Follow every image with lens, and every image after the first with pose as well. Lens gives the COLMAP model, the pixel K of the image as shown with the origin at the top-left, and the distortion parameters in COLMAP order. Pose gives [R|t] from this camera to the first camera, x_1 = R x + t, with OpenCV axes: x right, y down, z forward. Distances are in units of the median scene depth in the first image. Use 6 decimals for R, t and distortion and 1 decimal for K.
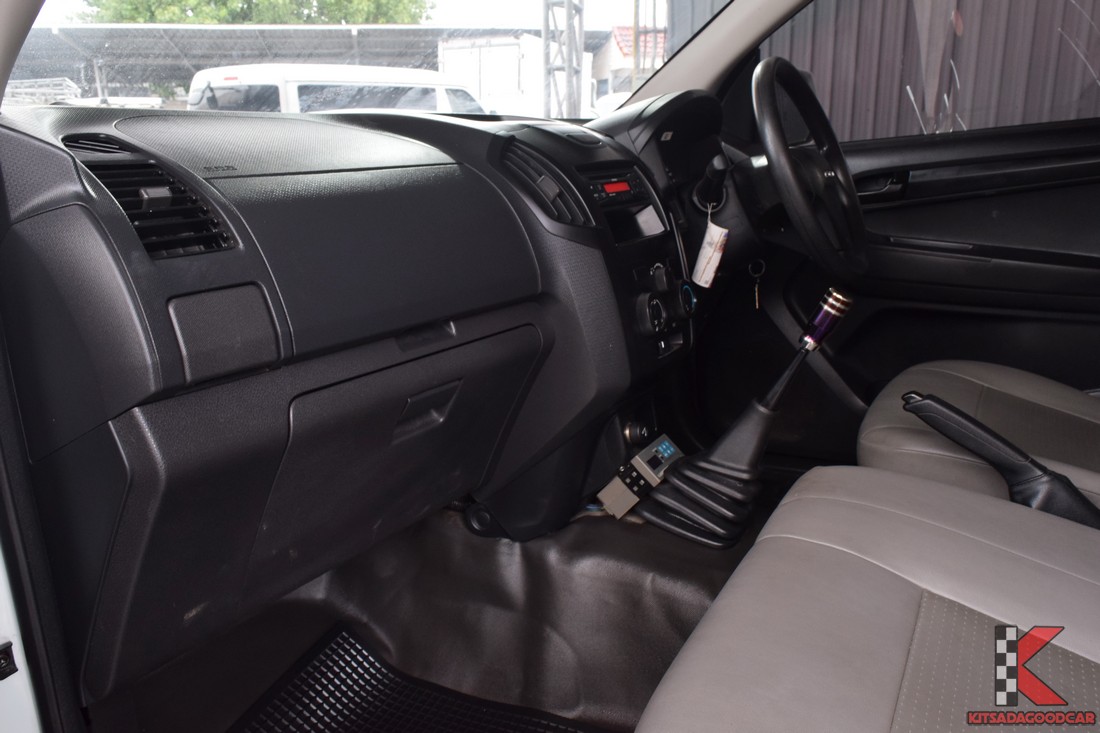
lens RADIAL K [[838.2, 0, 550.0], [0, 838.2, 366.5], [0, 0, 1]] dist [-0.033489, 0.039664]
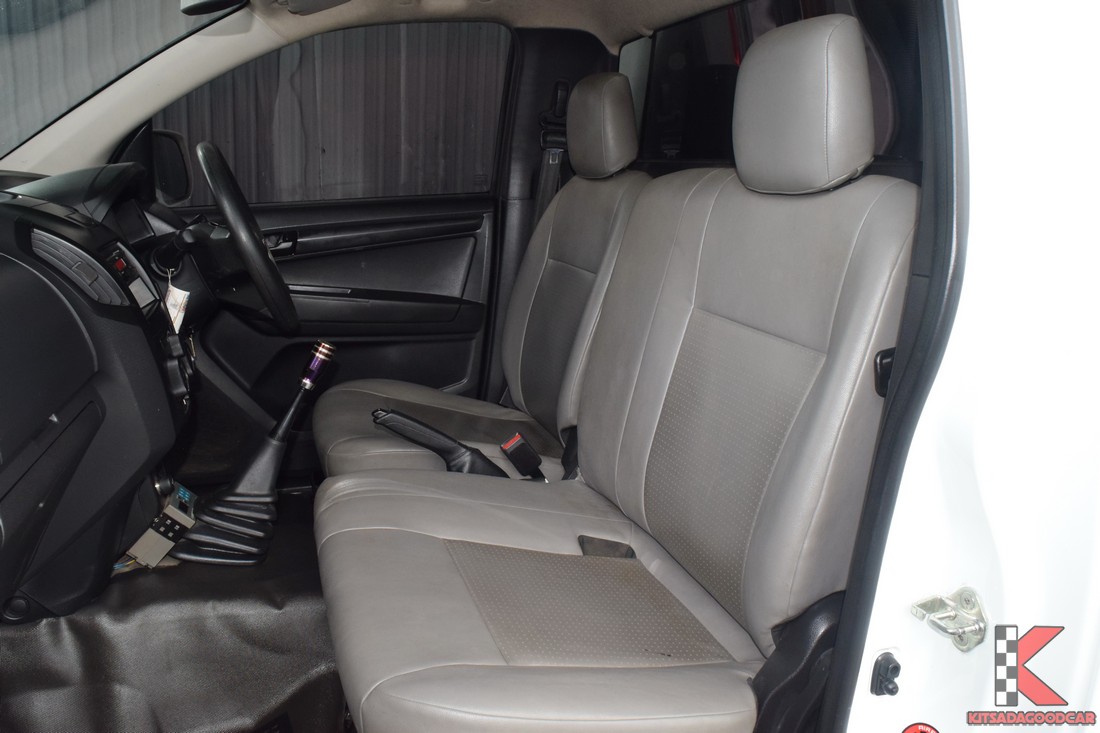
lens RADIAL K [[838.2, 0, 550.0], [0, 838.2, 366.5], [0, 0, 1]] dist [-0.033489, 0.039664]
pose [[0.668359, -0.115639, 0.734795, -0.346365], [0.131970, 0.990605, 0.035858, -0.046987], [-0.732038, 0.073005, 0.677341, -0.124186]]
